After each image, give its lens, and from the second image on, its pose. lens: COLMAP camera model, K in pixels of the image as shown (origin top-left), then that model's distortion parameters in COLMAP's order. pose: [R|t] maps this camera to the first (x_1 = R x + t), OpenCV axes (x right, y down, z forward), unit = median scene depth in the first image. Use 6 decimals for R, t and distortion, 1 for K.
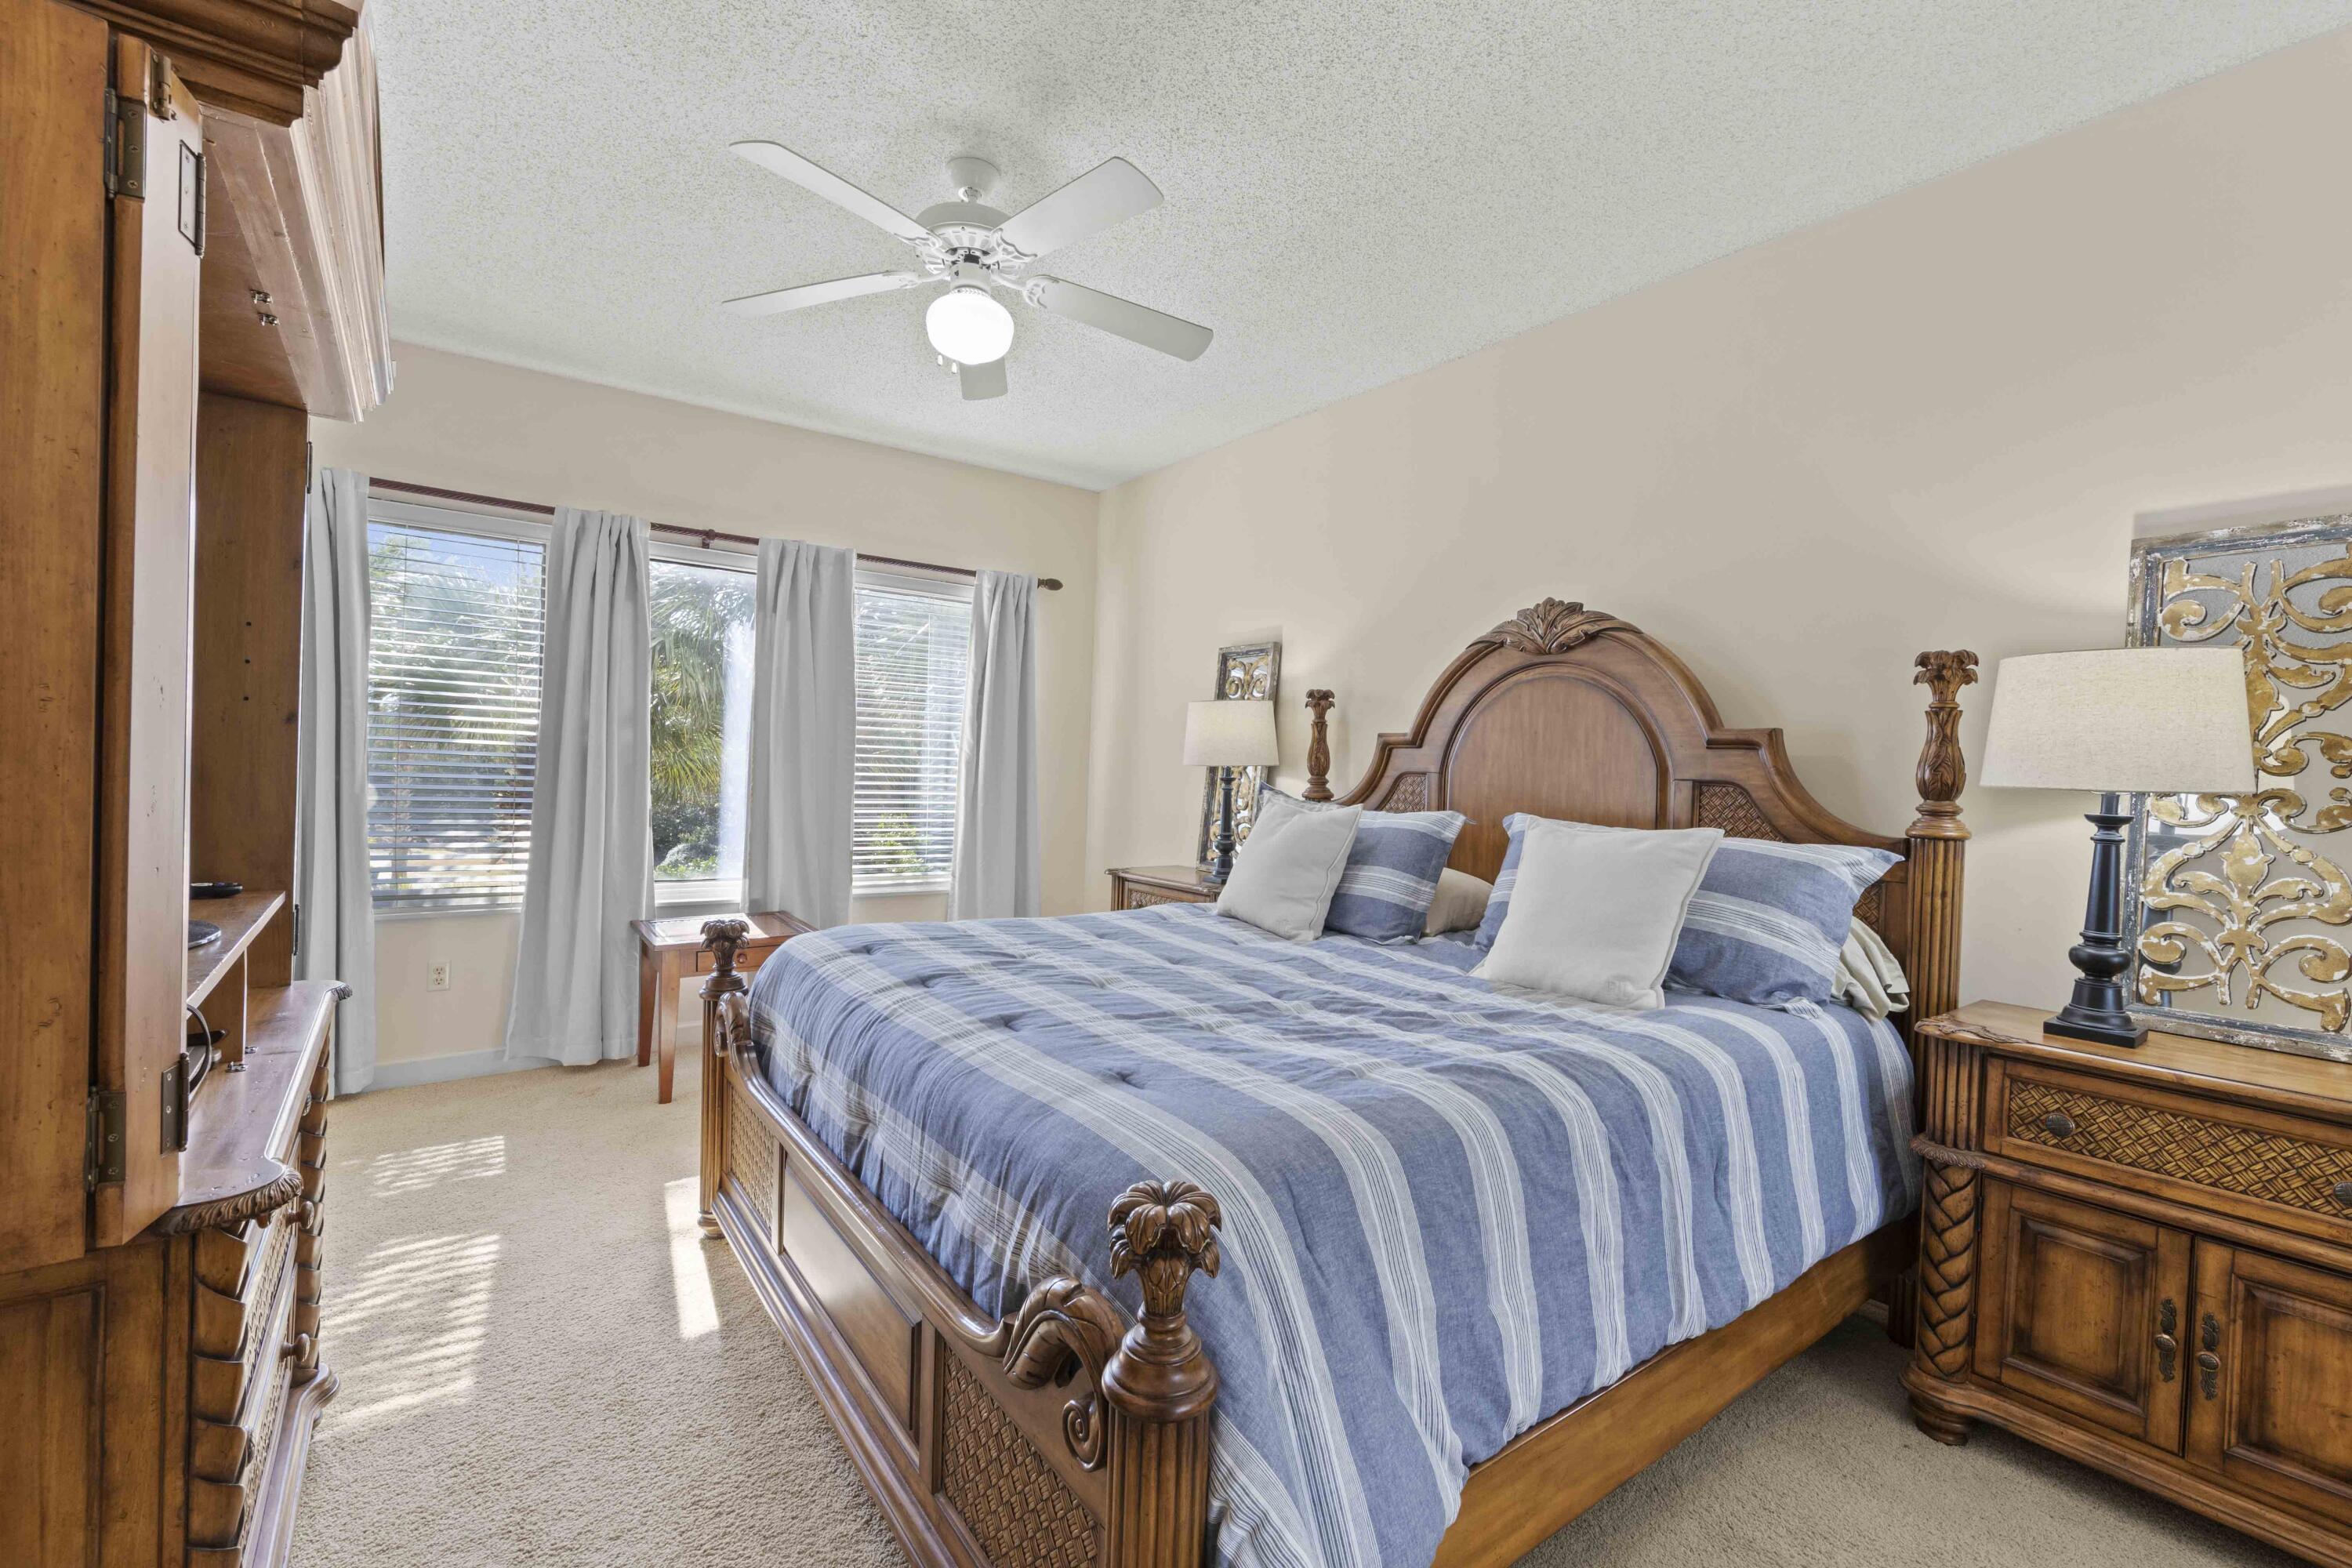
lens RADIAL K [[1013.6, 0, 1112.8], [0, 1013.6, 779.1], [0, 0, 1]] dist [0.011335, -0.000020]
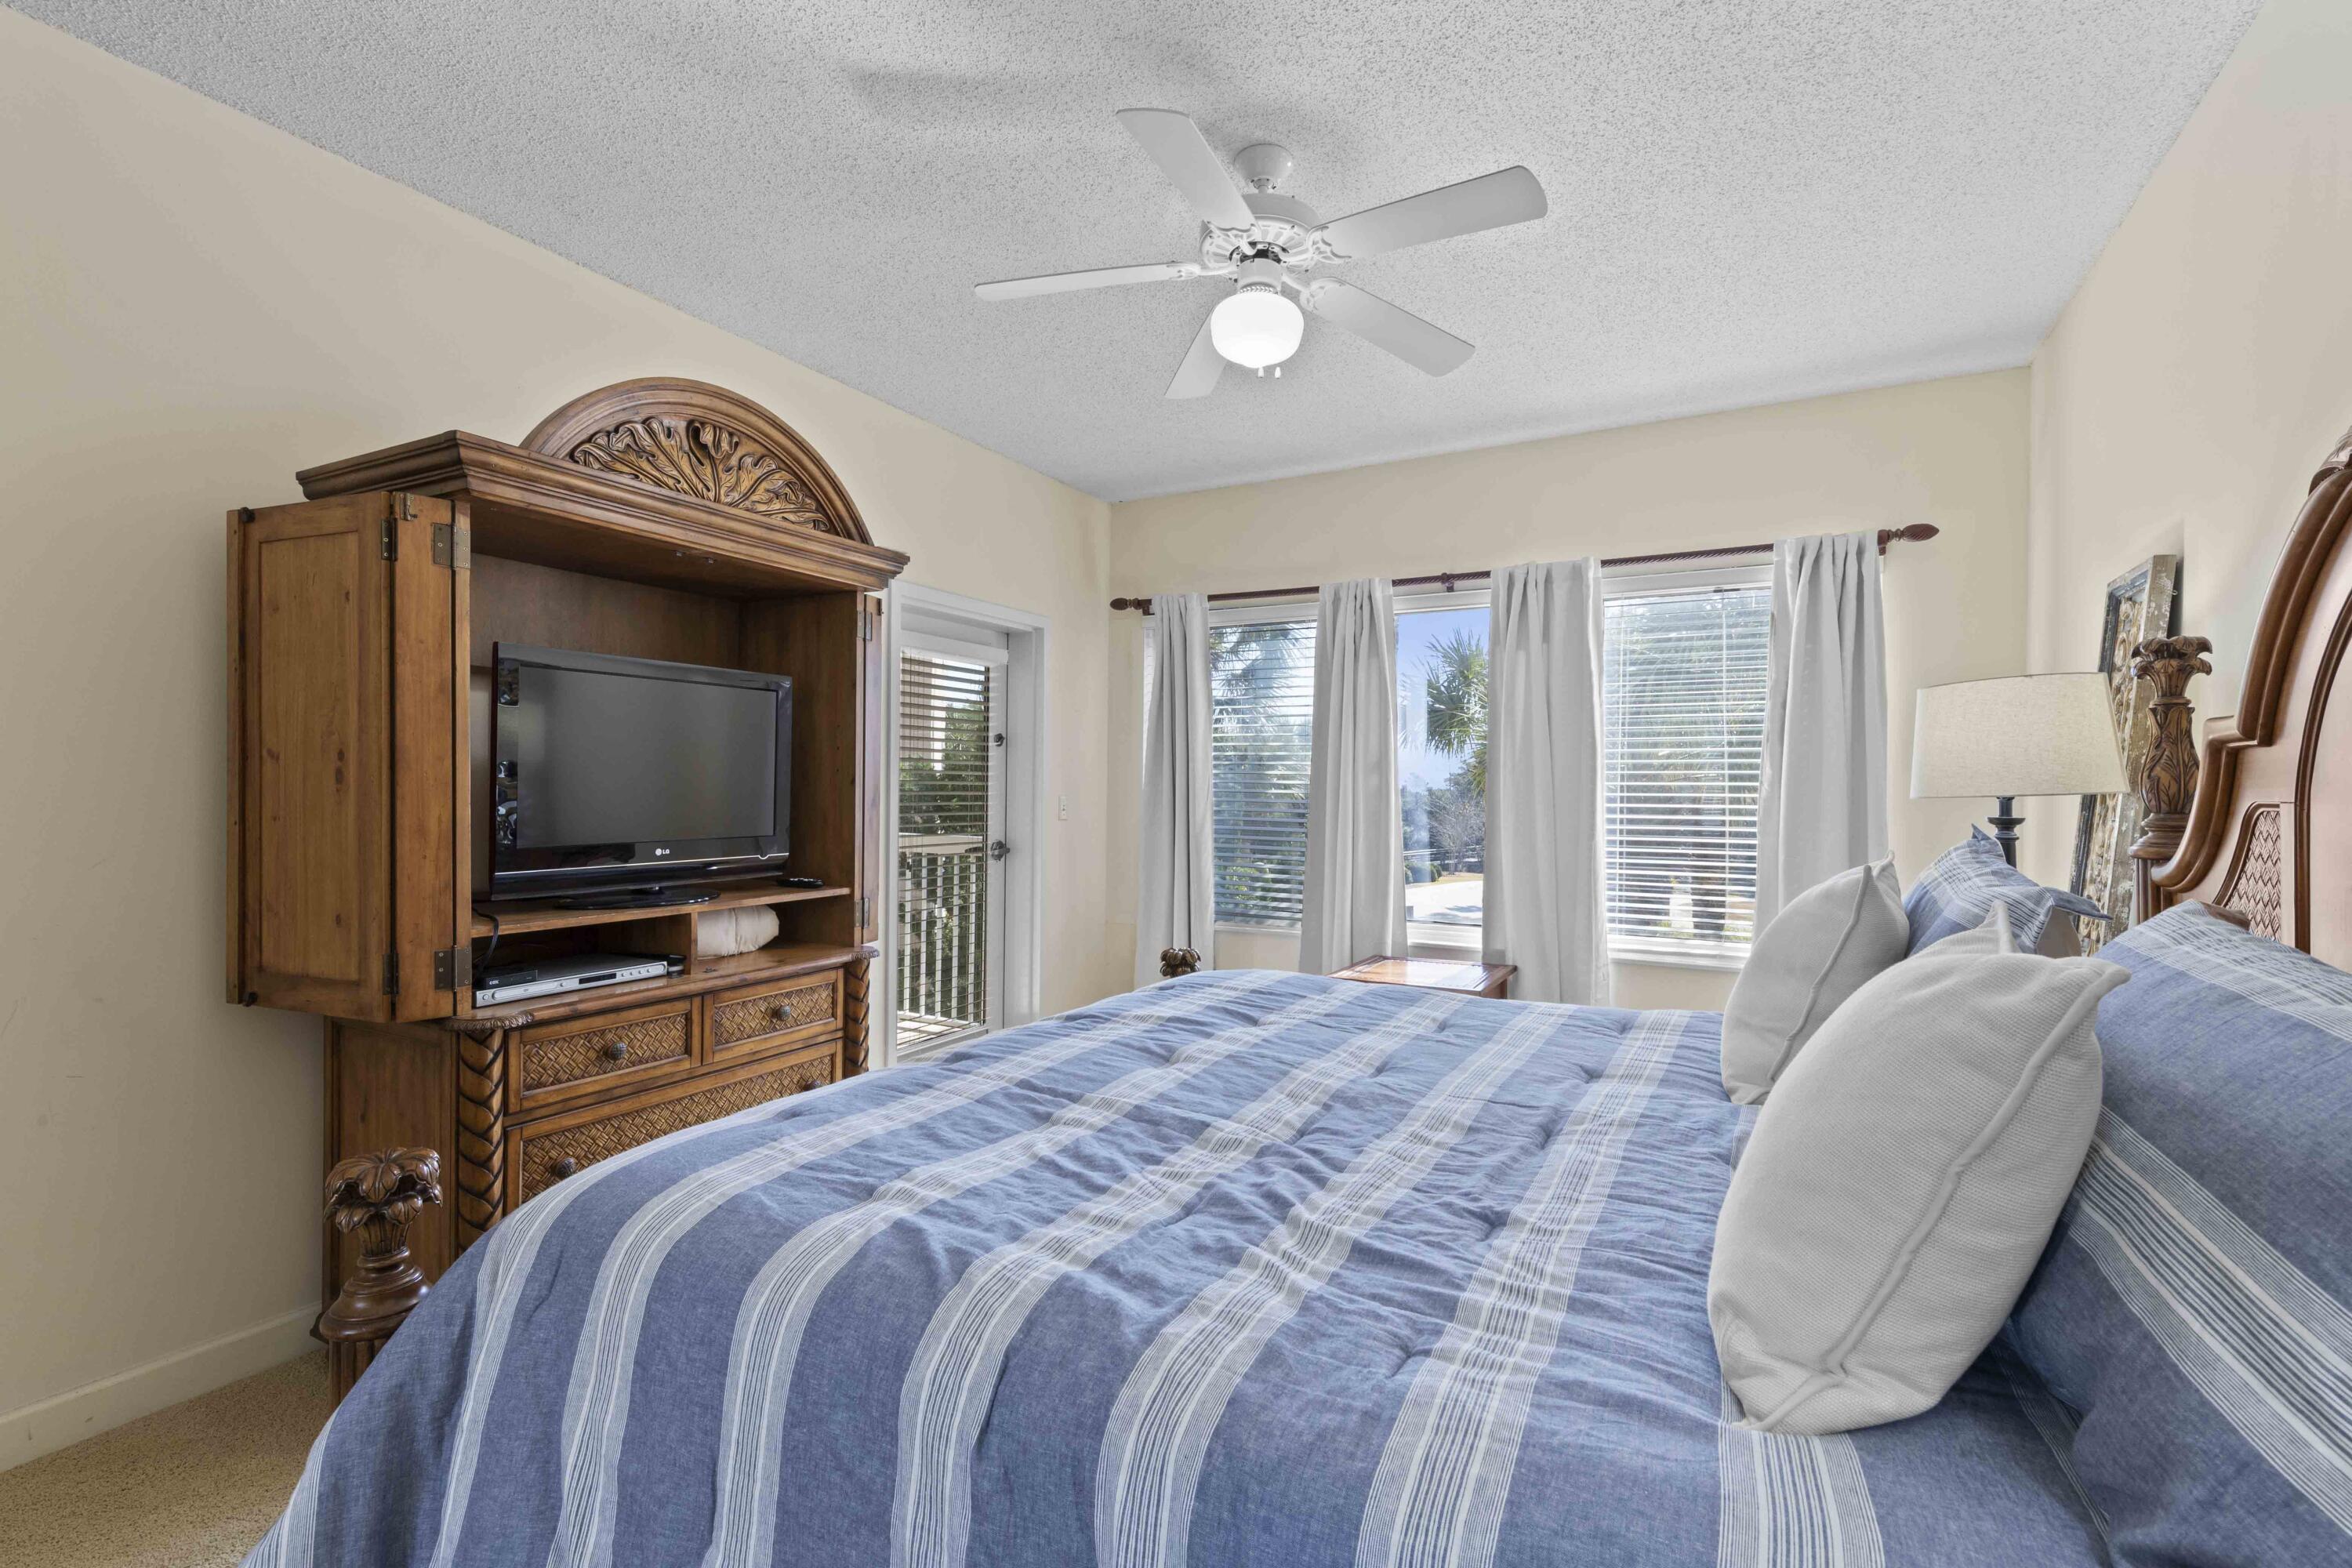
lens RADIAL K [[1034.1, 0, 1180.3], [0, 1034.1, 790.4], [0, 0, 1]] dist [0.012020, 0.000009]
pose [[0.462090, -0.027900, -0.886394, 0.369362], [-0.003408, 0.999442, -0.033235, 0.002982], [0.886826, 0.018379, 0.461737, 0.291601]]
